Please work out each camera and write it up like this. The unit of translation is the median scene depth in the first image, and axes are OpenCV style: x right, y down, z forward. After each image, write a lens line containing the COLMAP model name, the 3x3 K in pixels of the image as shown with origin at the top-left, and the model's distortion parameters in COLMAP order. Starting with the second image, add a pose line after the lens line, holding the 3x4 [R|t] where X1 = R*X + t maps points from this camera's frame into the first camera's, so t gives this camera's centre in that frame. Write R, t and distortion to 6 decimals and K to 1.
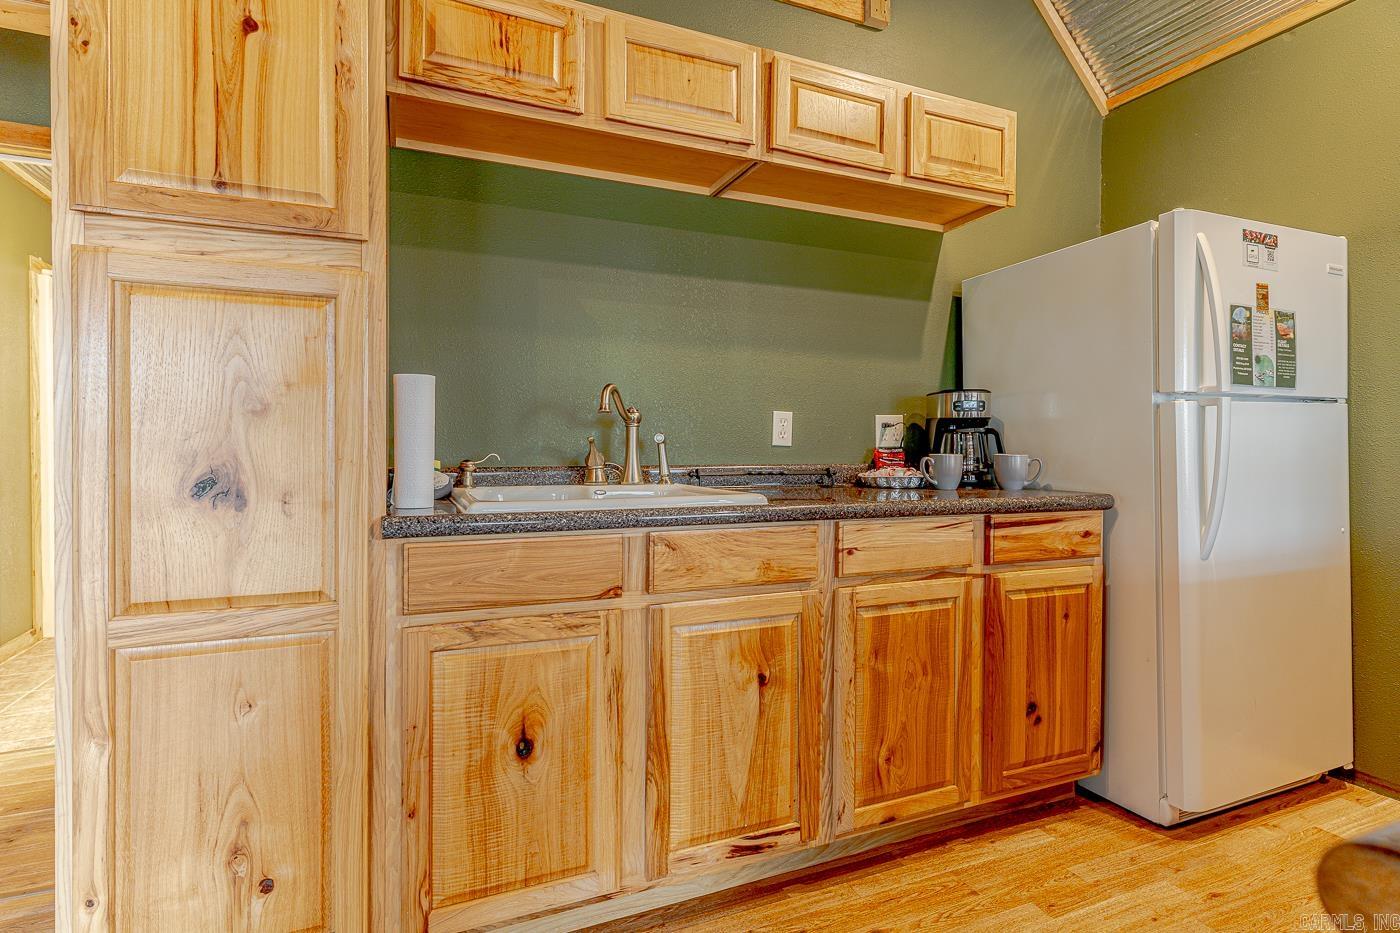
lens RADIAL K [[656.3, 0, 698.8], [0, 656.3, 448.2], [0, 0, 1]] dist [-0.002334, -0.000239]
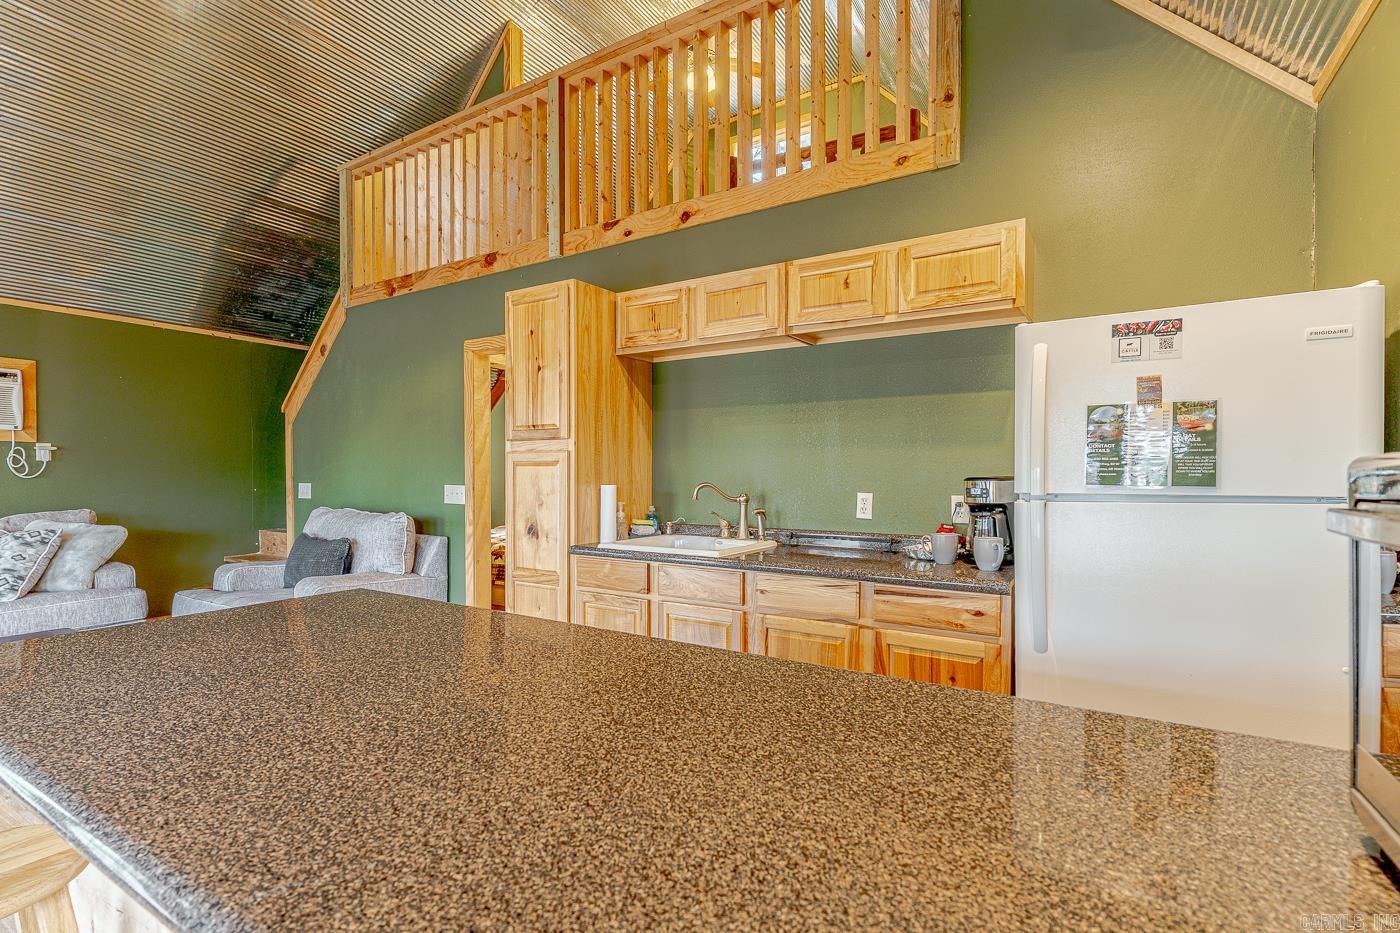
lens RADIAL K [[676.2, 0, 700.0], [0, 676.2, 466.5], [0, 0, 1]] dist [0.000449, 0.000238]
pose [[0.581084, -0.012217, -0.813752, 1.297576], [-0.003684, 0.999838, -0.017641, -0.104344], [0.813835, 0.013249, 0.580944, -0.083763]]
